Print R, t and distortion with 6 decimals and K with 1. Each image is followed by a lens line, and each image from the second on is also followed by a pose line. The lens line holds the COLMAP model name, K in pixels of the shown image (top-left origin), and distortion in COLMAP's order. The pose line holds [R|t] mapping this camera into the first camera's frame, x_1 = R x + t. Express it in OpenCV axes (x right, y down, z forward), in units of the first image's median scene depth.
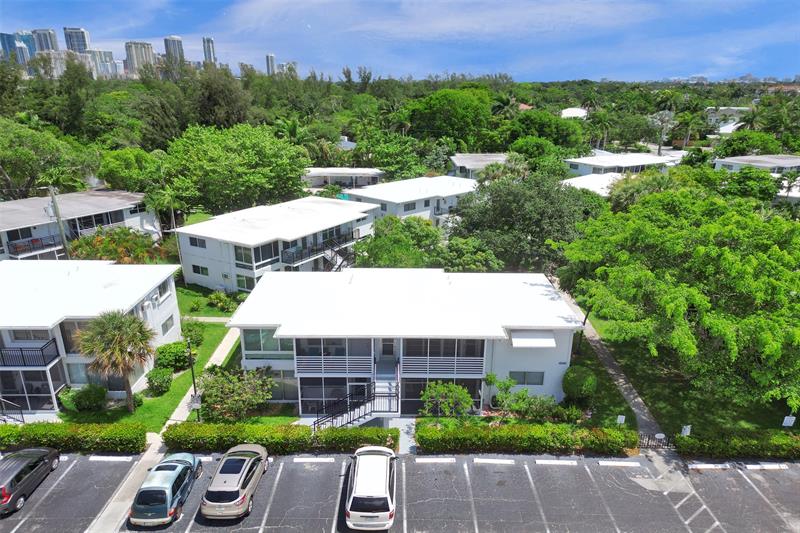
lens RADIAL K [[609.5, 0, 398.1], [0, 609.5, 271.1], [0, 0, 1]] dist [0.027802, -0.000167]
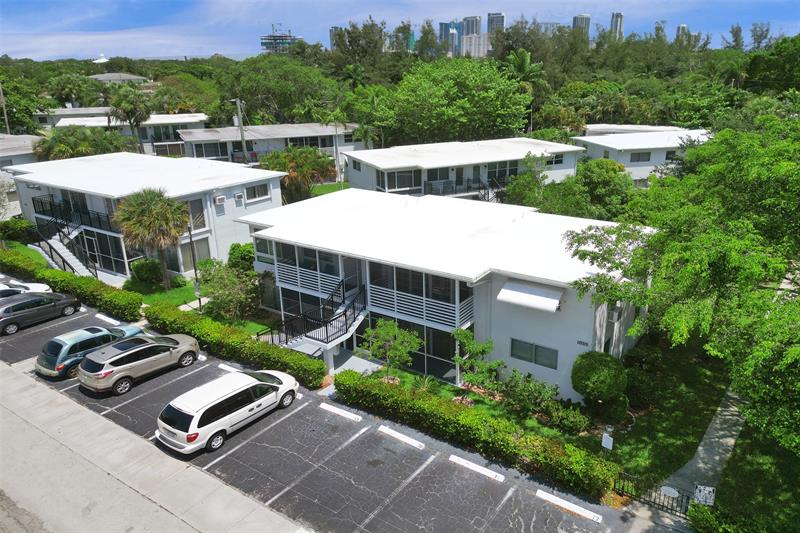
lens RADIAL K [[609.5, 0, 402.5], [0, 609.5, 261.0], [0, 0, 1]] dist [0.027802, -0.000167]
pose [[0.817207, 0.160337, -0.553592, 0.480665], [-0.151917, 0.986481, 0.061455, 0.053972], [0.555962, 0.033879, 0.830517, 0.353805]]
